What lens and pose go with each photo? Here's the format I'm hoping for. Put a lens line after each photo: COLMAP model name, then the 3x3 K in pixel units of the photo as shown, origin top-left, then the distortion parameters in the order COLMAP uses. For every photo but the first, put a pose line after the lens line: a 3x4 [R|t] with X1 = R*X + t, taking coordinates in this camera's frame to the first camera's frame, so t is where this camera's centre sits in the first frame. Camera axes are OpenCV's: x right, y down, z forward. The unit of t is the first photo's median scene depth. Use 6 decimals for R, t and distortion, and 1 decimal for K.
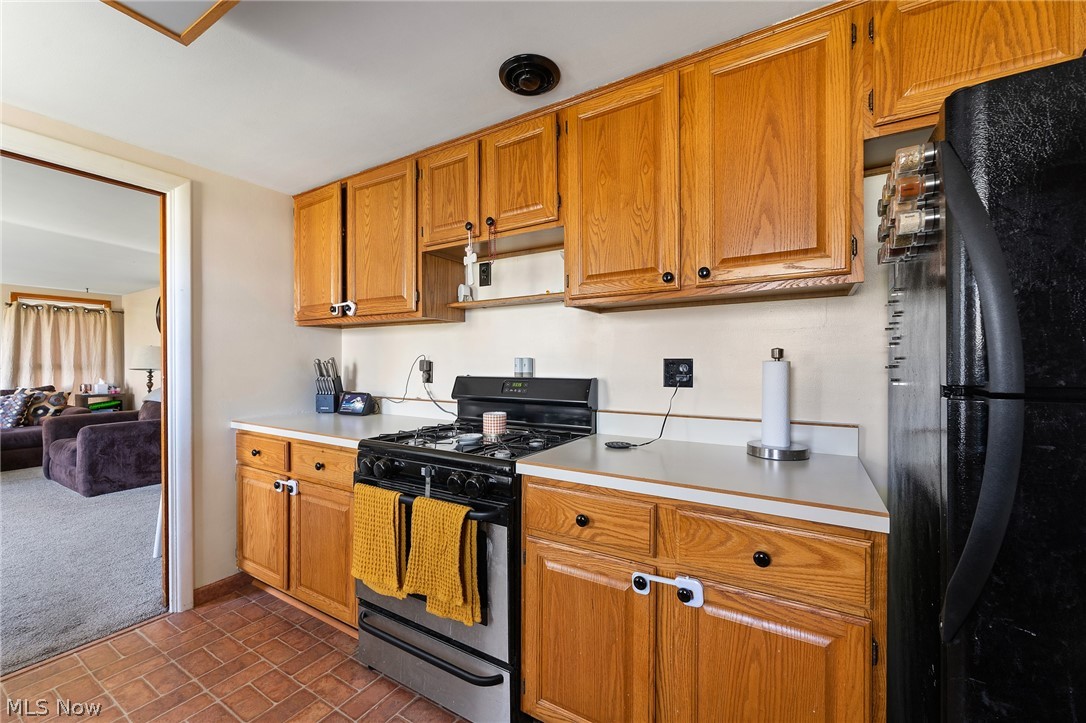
lens RADIAL K [[433.0, 0, 542.6], [0, 433.0, 365.2], [0, 0, 1]] dist [0.000788, -0.000105]
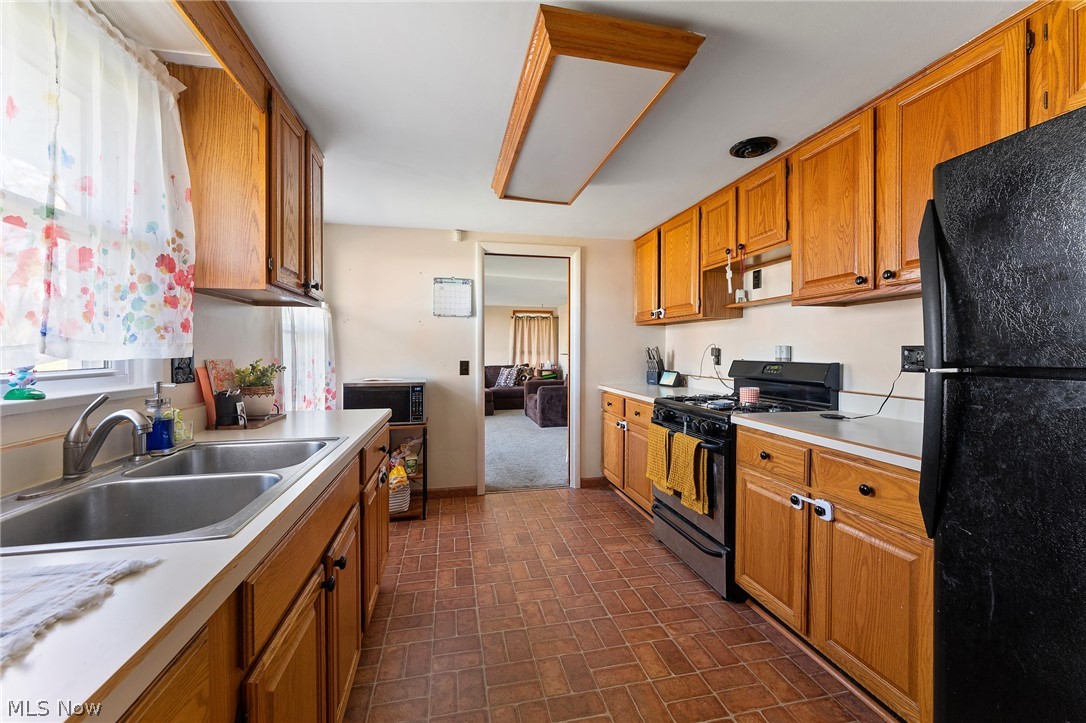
lens RADIAL K [[433.0, 0, 542.6], [0, 433.0, 365.2], [0, 0, 1]] dist [0.000788, -0.000105]
pose [[0.687538, 0.026075, -0.725680, 0.383565], [-0.005561, 0.999515, 0.030646, 0.003830], [0.726127, -0.017035, 0.687349, -0.342655]]
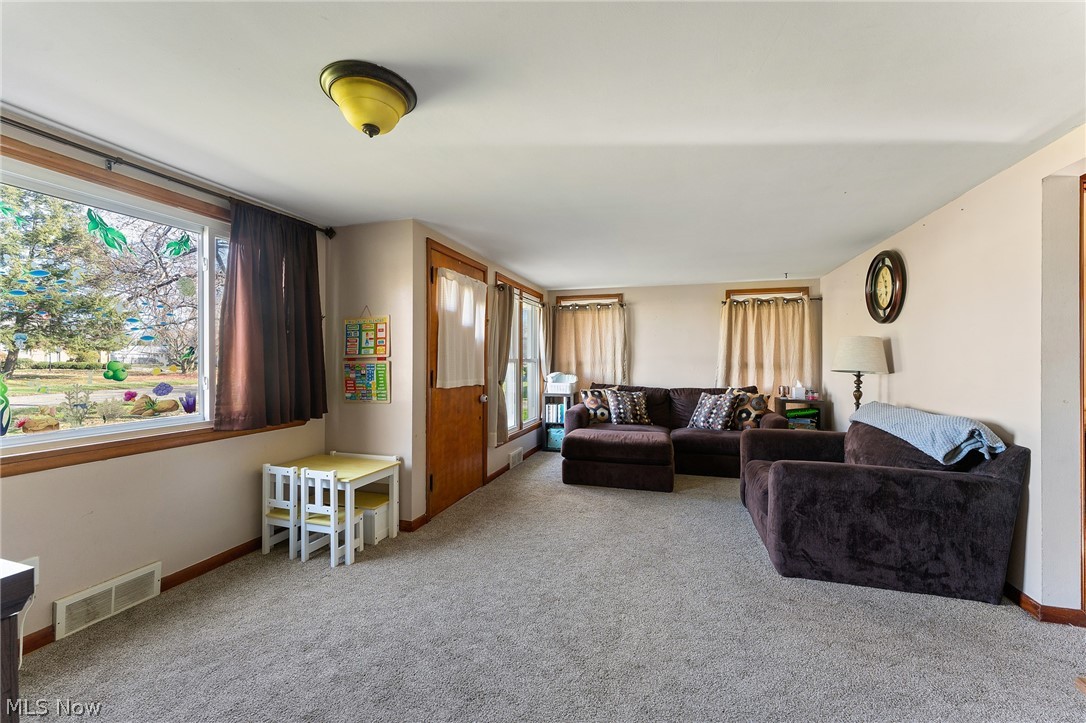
lens RADIAL K [[433.0, 0, 542.6], [0, 433.0, 365.2], [0, 0, 1]] dist [0.000788, -0.000105]
pose [[0.241001, 0.010458, -0.970468, -0.945689], [-0.005131, 0.999942, 0.009501, -0.010273], [0.970511, 0.002690, 0.241041, 0.922621]]
